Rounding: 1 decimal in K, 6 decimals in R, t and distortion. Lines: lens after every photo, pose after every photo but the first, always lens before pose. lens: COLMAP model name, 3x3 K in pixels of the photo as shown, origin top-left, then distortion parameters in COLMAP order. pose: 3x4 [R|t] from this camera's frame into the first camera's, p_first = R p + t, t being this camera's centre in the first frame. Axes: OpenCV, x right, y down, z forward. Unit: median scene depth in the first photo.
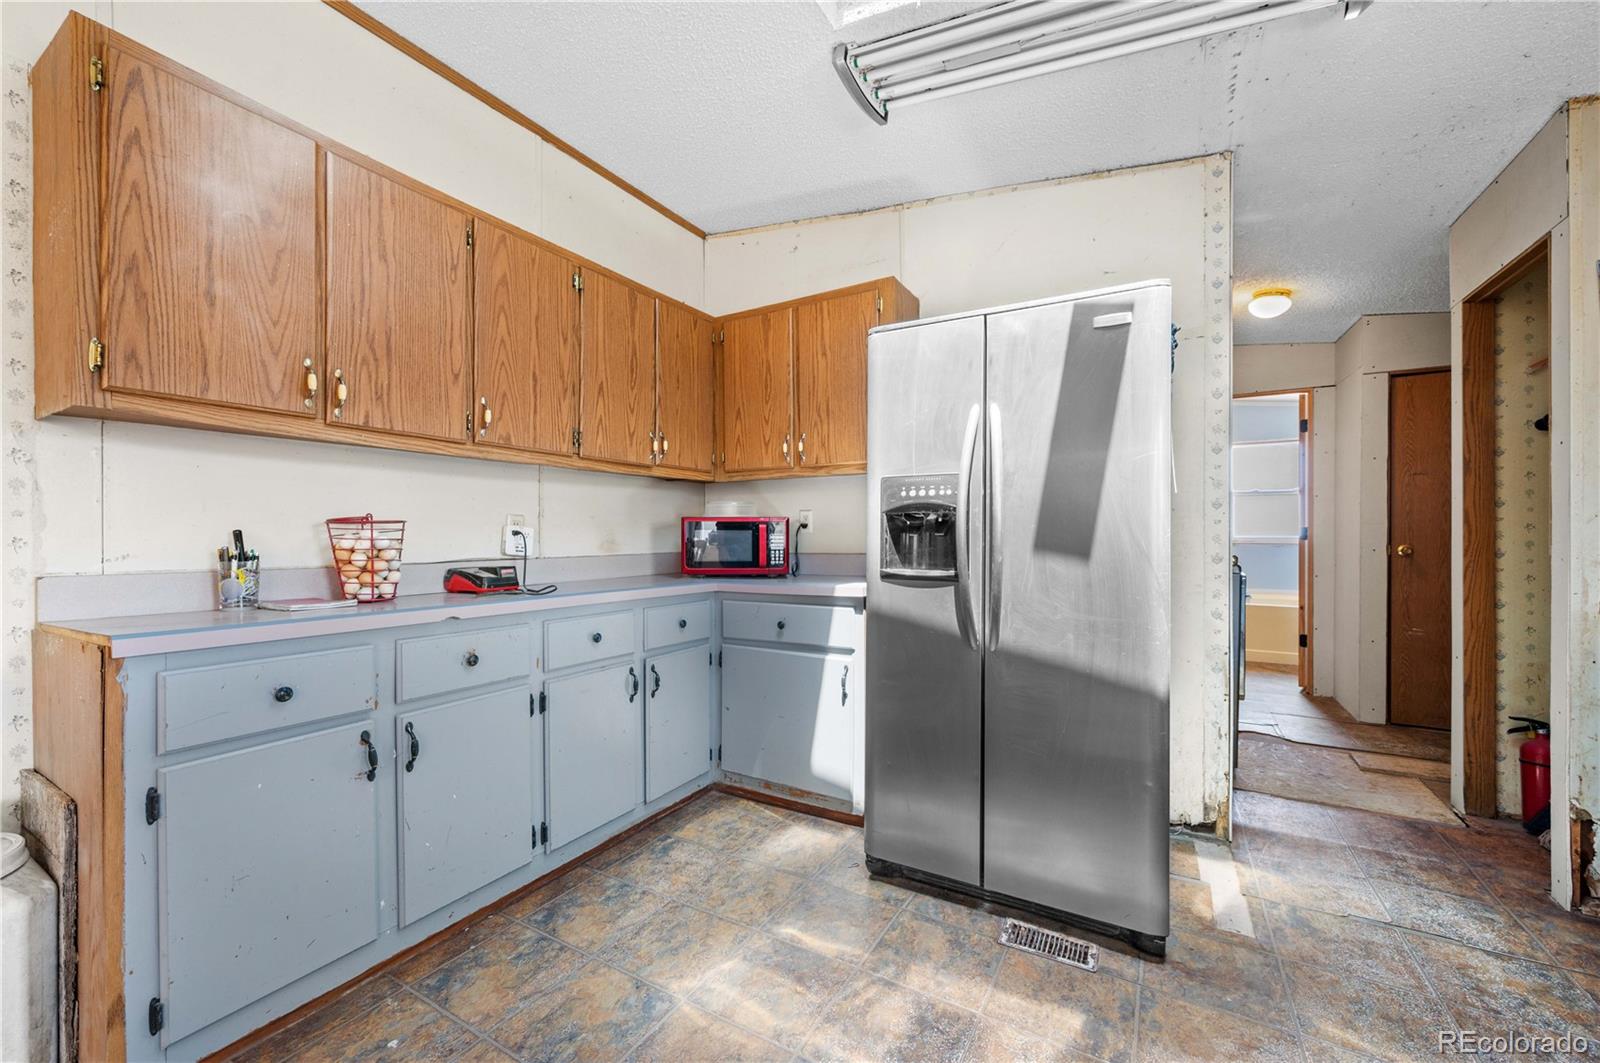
lens RADIAL K [[635.0, 0, 791.5], [0, 635.0, 533.3], [0, 0, 1]] dist [0.001231, 0.000067]
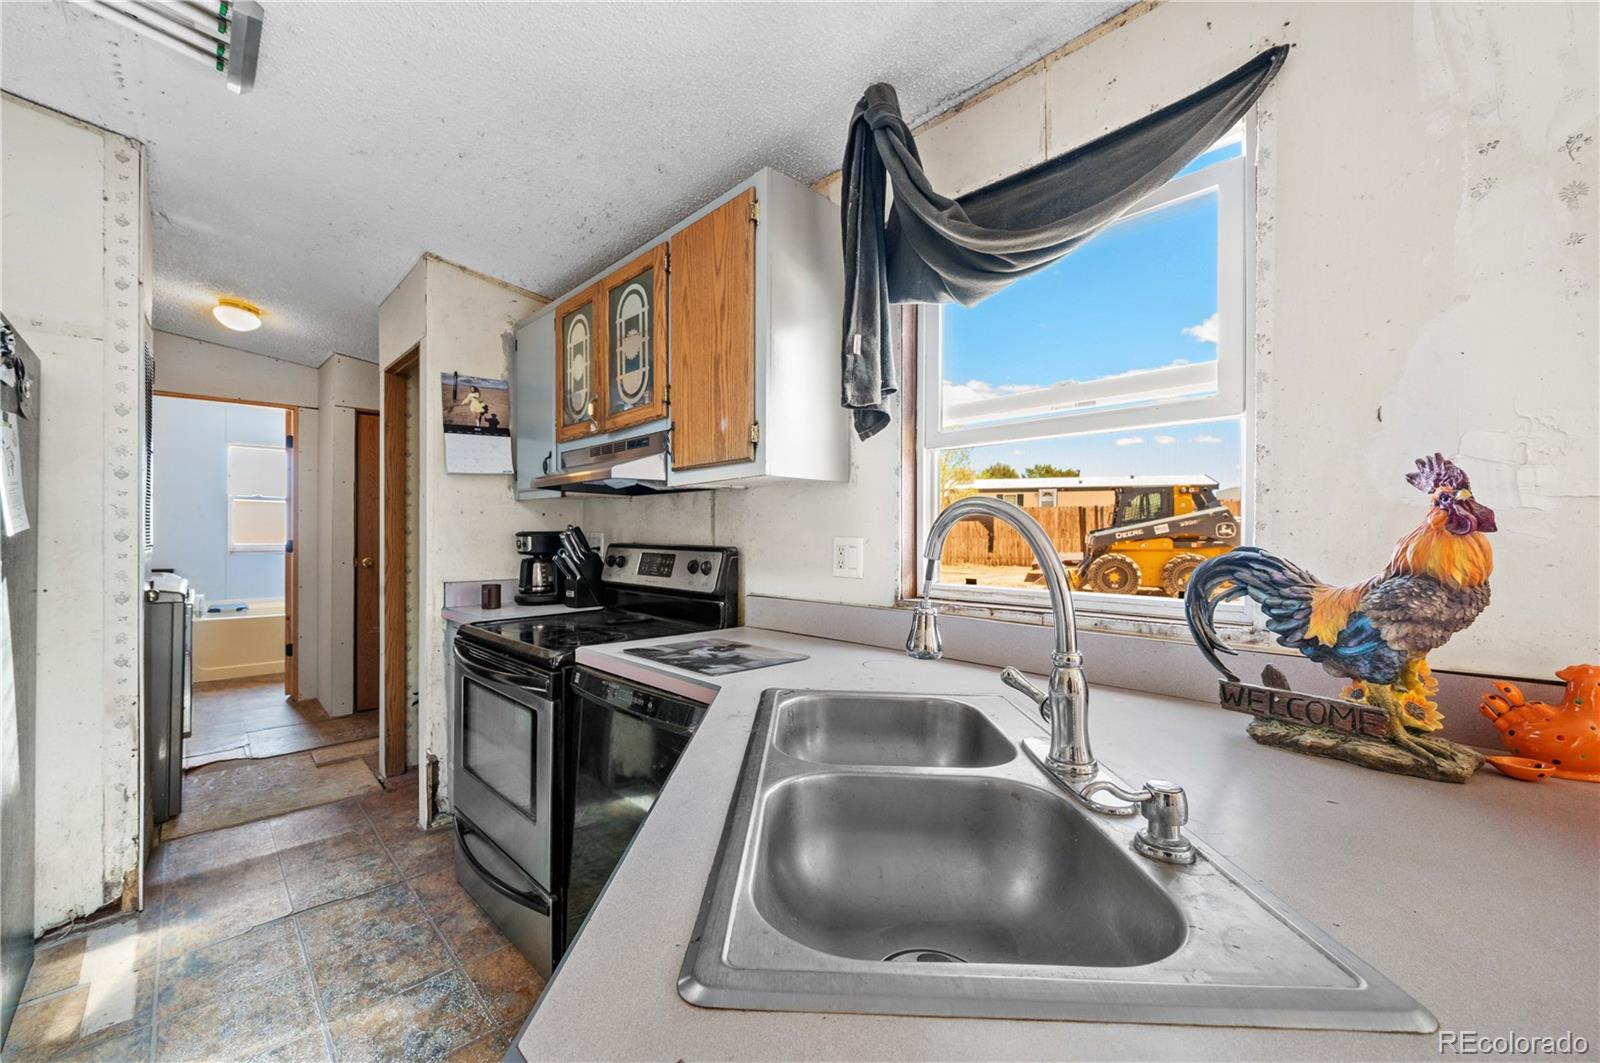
lens RADIAL K [[635.0, 0, 791.5], [0, 635.0, 533.3], [0, 0, 1]] dist [0.001231, 0.000067]
pose [[0.275424, -0.001070, 0.961322, 0.073361], [-0.006553, 0.999974, 0.002990, -0.052628], [-0.961301, -0.007123, 0.275409, -0.117518]]
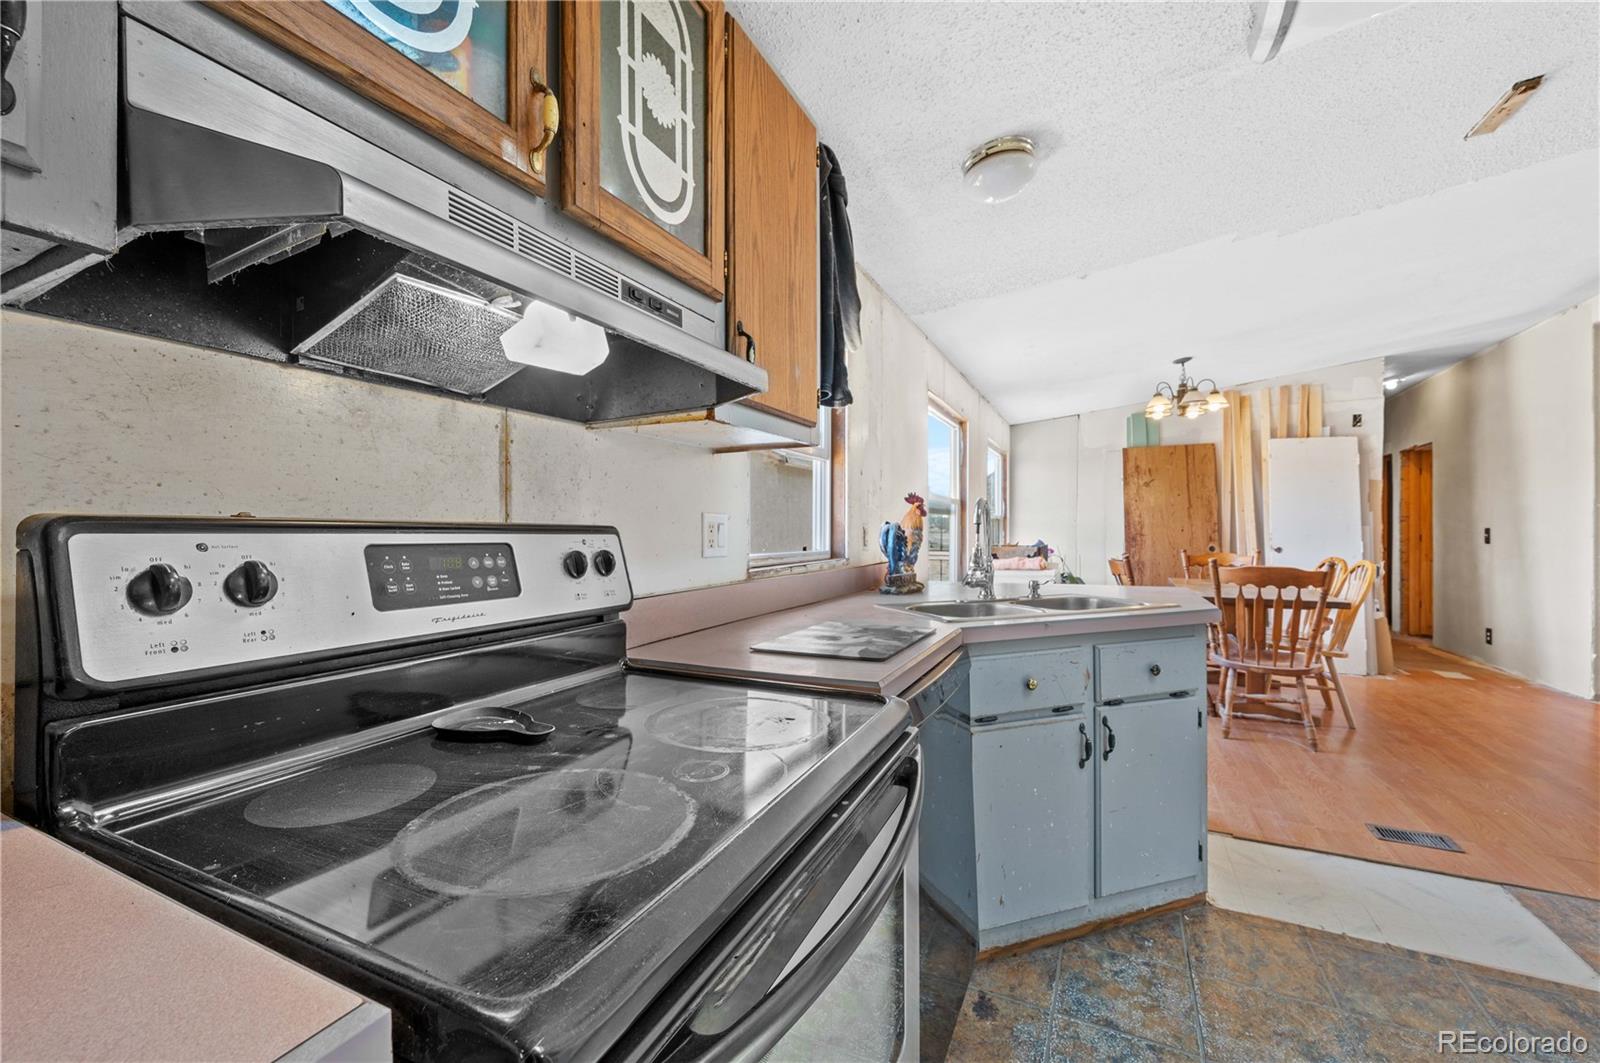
lens RADIAL K [[635.0, 0, 791.5], [0, 635.0, 533.3], [0, 0, 1]] dist [0.001231, 0.000067]
pose [[-0.997839, 0.000044, -0.065702, 0.749089], [0.000206, 0.999997, -0.002458, -0.023954], [0.065701, -0.002466, -0.997836, 0.694311]]
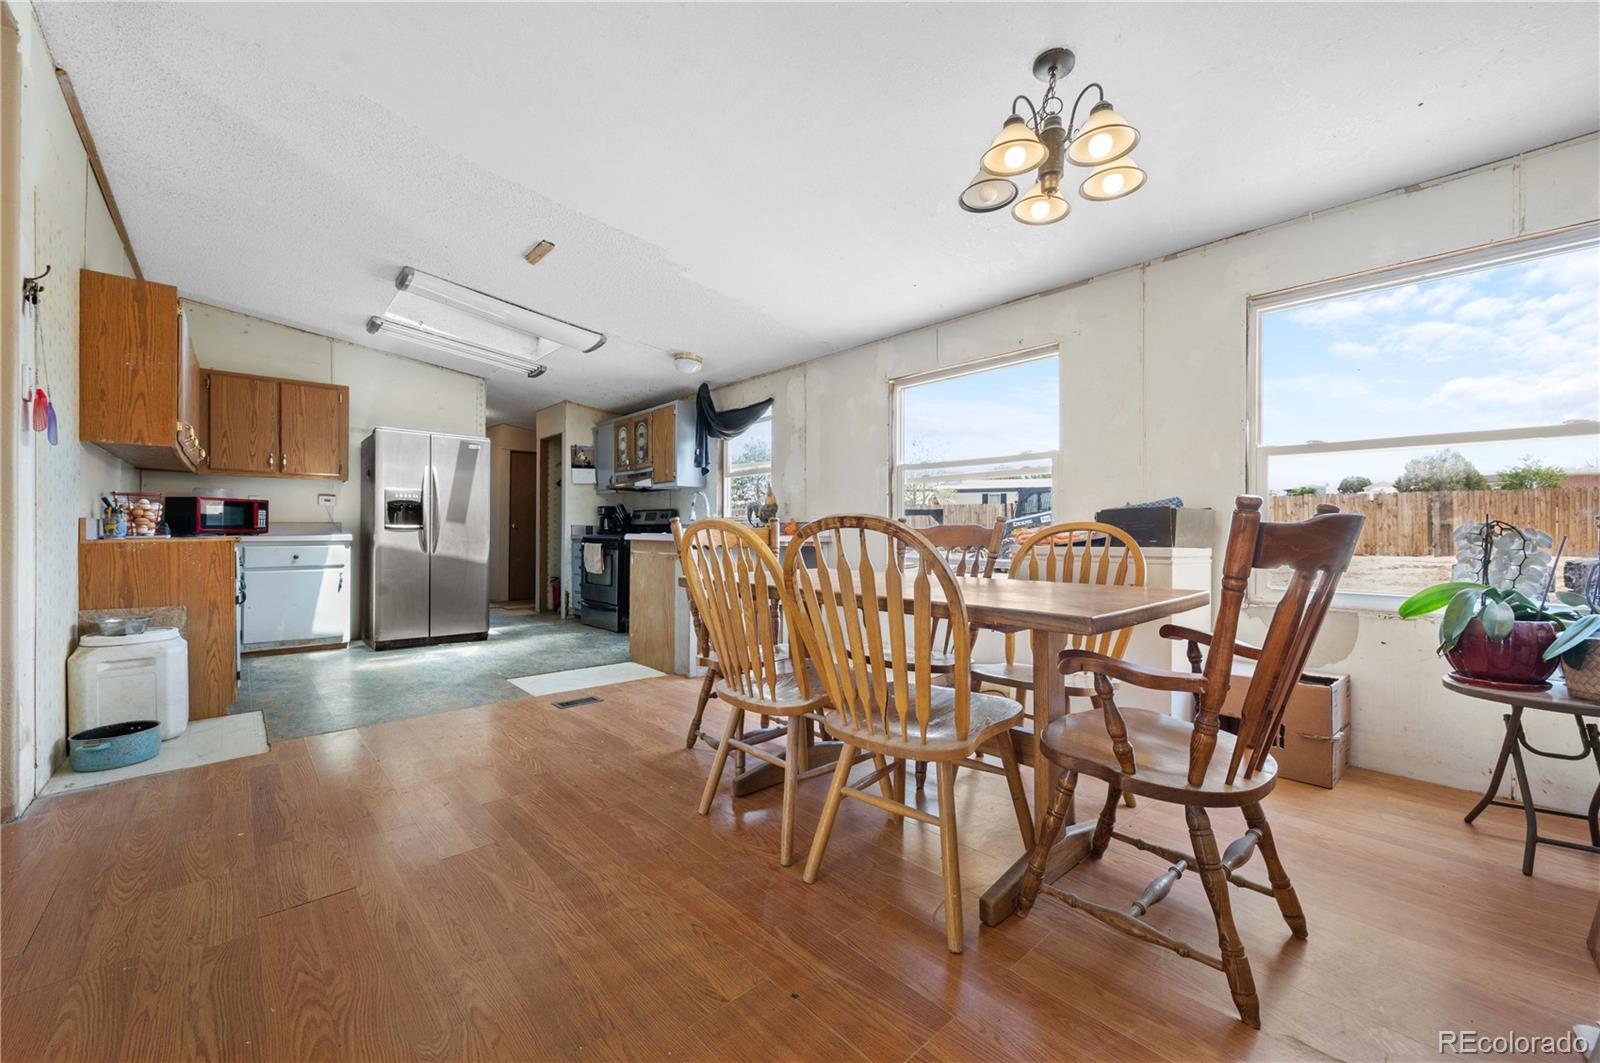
lens RADIAL K [[635.0, 0, 791.5], [0, 635.0, 533.3], [0, 0, 1]] dist [0.001231, 0.000067]
pose [[0.314826, 0.000603, 0.949149, -1.375965], [-0.008474, 0.999962, 0.002176, 0.055346], [-0.949111, -0.008728, 0.314819, -1.039789]]
